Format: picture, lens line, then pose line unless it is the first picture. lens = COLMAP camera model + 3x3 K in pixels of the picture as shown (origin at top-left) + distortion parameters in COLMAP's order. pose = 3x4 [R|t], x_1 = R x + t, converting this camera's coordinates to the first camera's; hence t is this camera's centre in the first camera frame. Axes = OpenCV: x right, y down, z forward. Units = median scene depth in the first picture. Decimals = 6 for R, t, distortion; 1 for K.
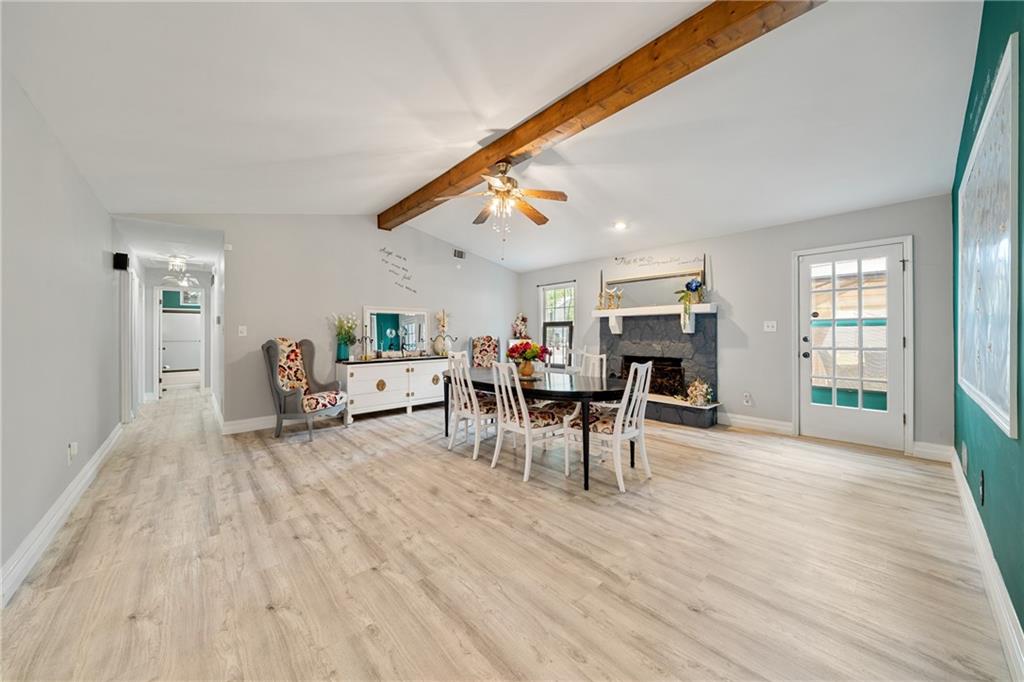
lens RADIAL K [[353.1, 0, 522.6], [0, 353.1, 336.9], [0, 0, 1]] dist [-0.004096, -0.000756]
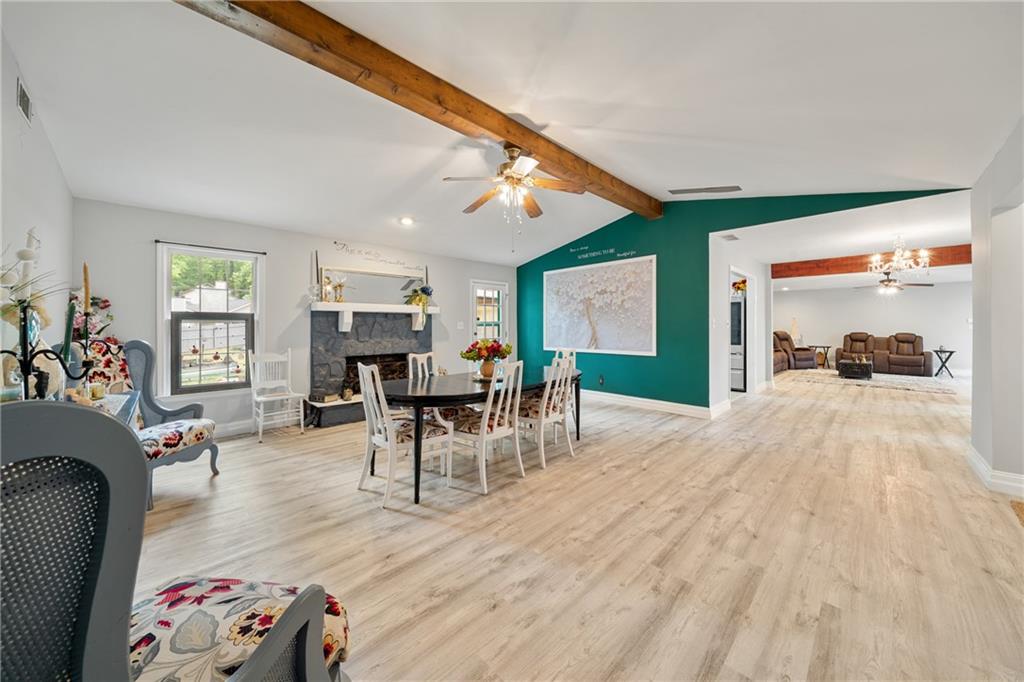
lens RADIAL K [[353.1, 0, 503.5], [0, 353.1, 331.2], [0, 0, 1]] dist [-0.004096, -0.000756]
pose [[0.002223, -0.005104, 0.999985, -0.928764], [0.014469, 0.999882, 0.005071, -0.014013], [-0.999893, 0.014457, 0.002296, 0.965599]]
